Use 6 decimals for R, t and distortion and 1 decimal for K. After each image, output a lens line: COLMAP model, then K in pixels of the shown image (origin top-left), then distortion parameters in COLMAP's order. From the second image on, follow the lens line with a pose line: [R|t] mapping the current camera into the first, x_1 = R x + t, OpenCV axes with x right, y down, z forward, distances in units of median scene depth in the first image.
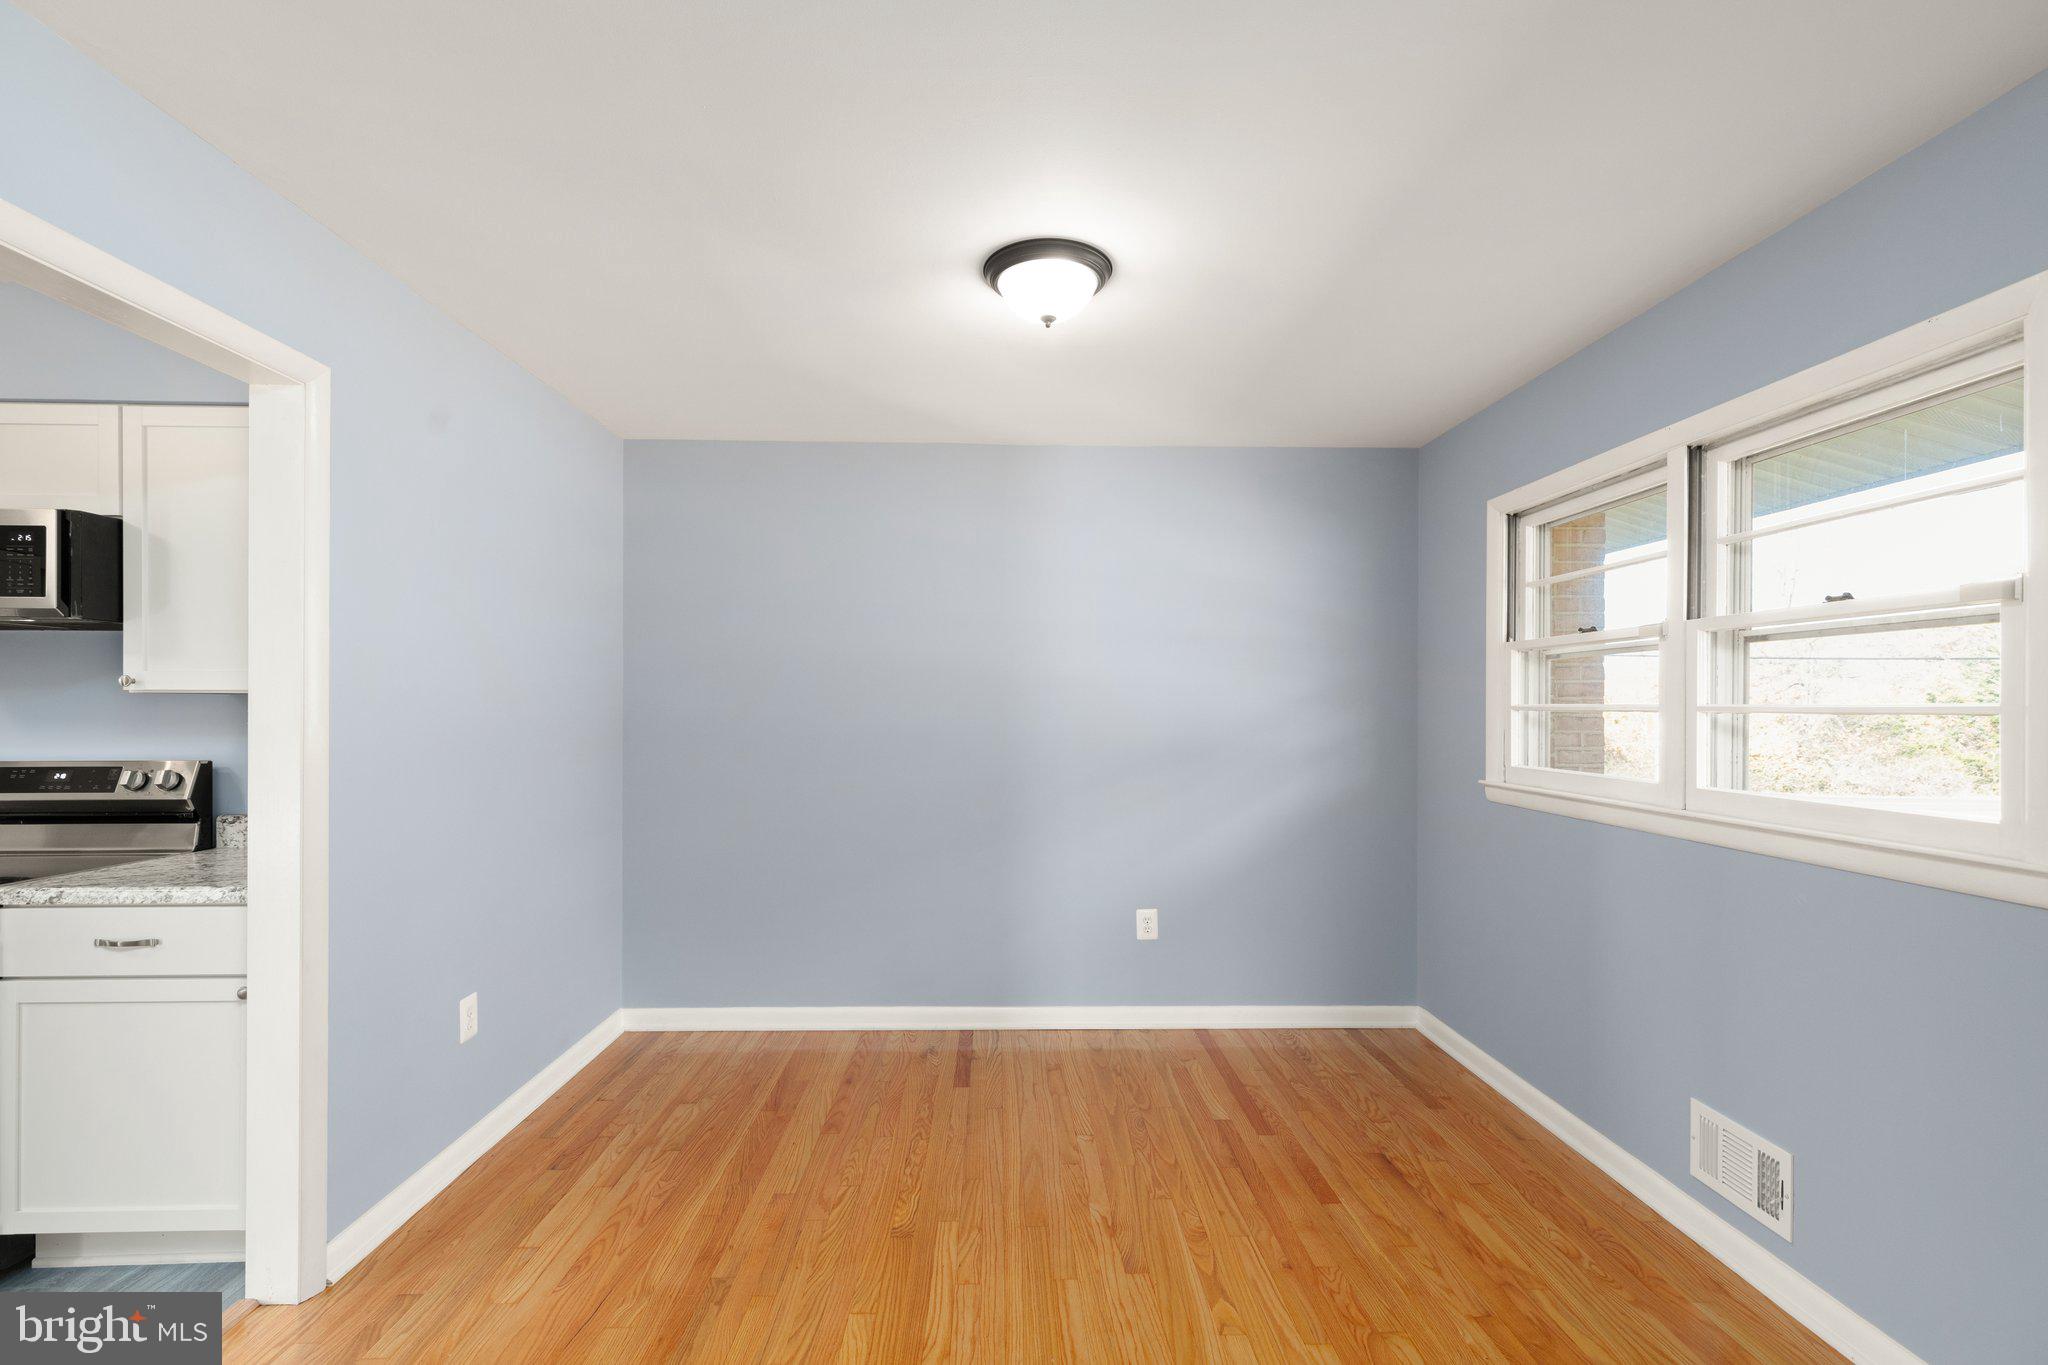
lens RADIAL K [[1029.1, 0, 1033.6], [0, 1029.1, 701.0], [0, 0, 1]] dist [0.004003, 0.000395]
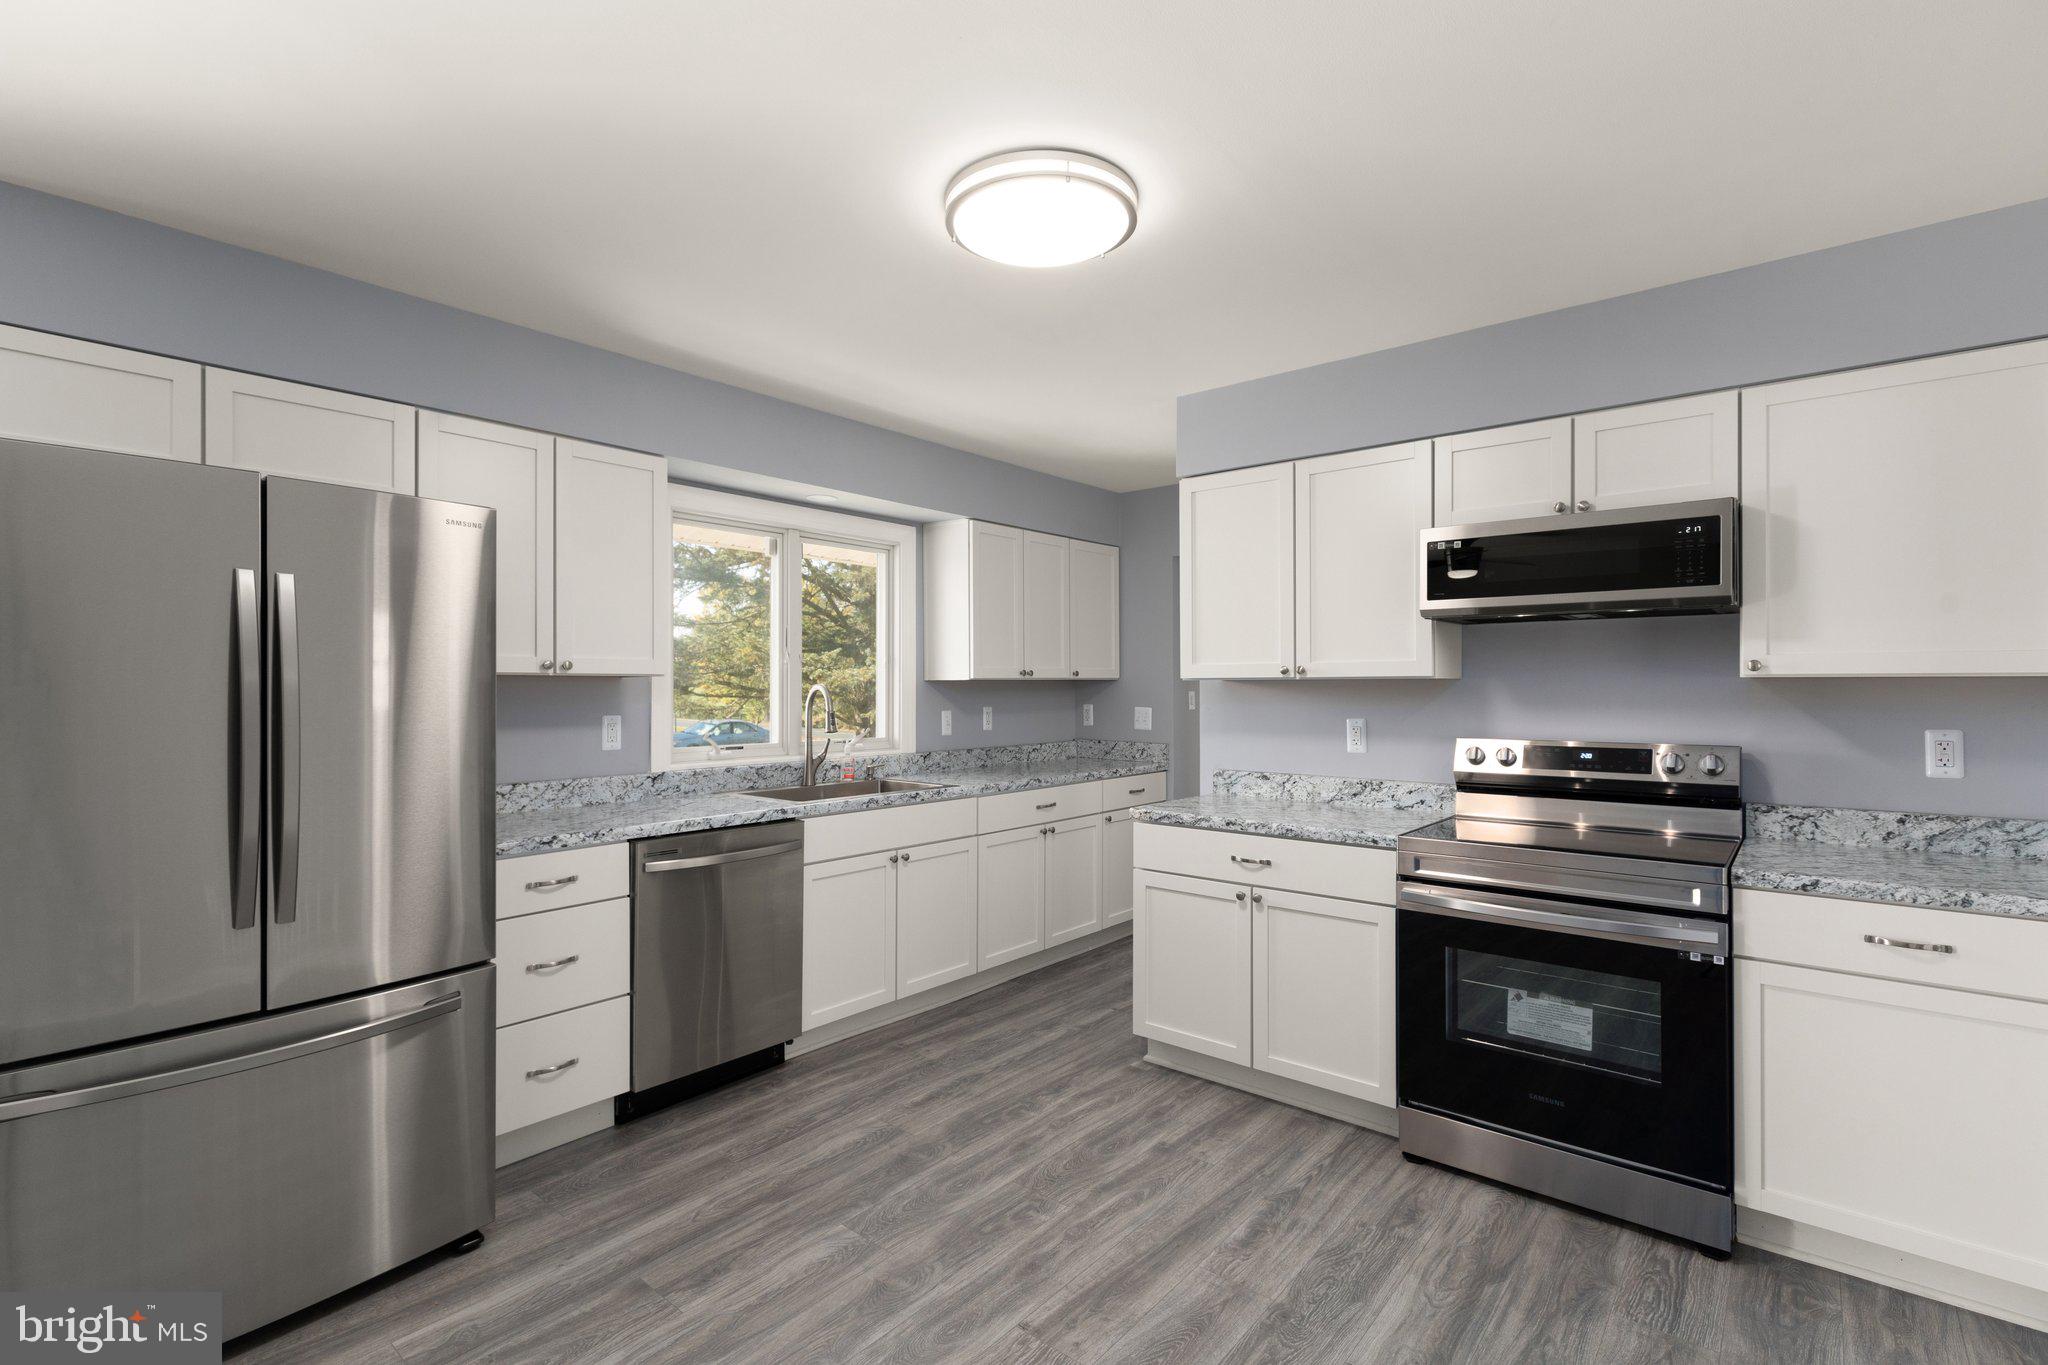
lens RADIAL K [[928.5, 0, 1024.7], [0, 928.5, 683.8], [0, 0, 1]] dist [0.009354, -0.002359]
pose [[0.724754, -0.011374, -0.688914, -0.762959], [0.004795, 0.999923, -0.011465, 0.005341], [0.688991, 0.005006, 0.724753, -0.136195]]
